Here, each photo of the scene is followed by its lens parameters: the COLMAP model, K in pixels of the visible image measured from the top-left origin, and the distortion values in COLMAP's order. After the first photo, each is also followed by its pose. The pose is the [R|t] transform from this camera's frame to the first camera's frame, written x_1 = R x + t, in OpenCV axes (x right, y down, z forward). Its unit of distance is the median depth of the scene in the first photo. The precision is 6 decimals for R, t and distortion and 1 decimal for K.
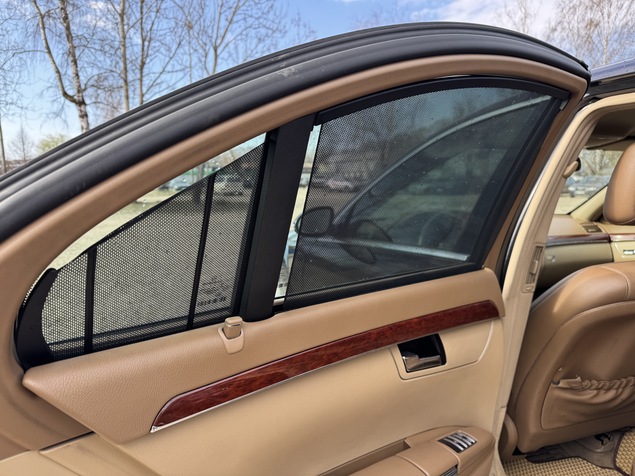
lens RADIAL K [[457.2, 0, 317.5], [0, 457.2, 238.0], [0, 0, 1]] dist [-0.002315, 0.000727]
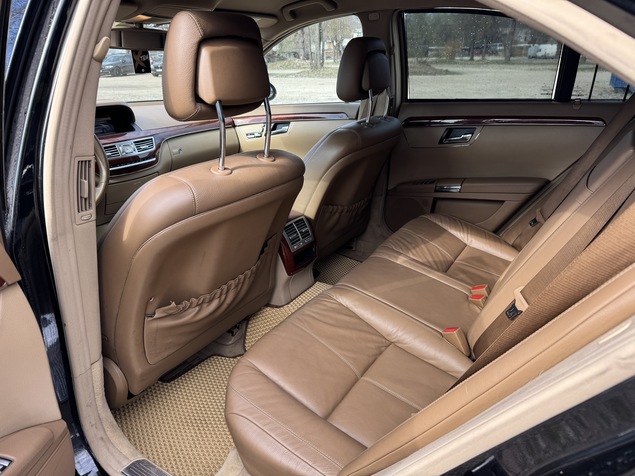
lens RADIAL K [[457.2, 0, 317.5], [0, 457.2, 238.0], [0, 0, 1]] dist [-0.002315, 0.000727]
pose [[0.779395, -0.234450, 0.581013, 0.296052], [0.085801, 0.958551, 0.271696, -0.027281], [-0.620629, -0.161907, 0.767206, 0.168914]]
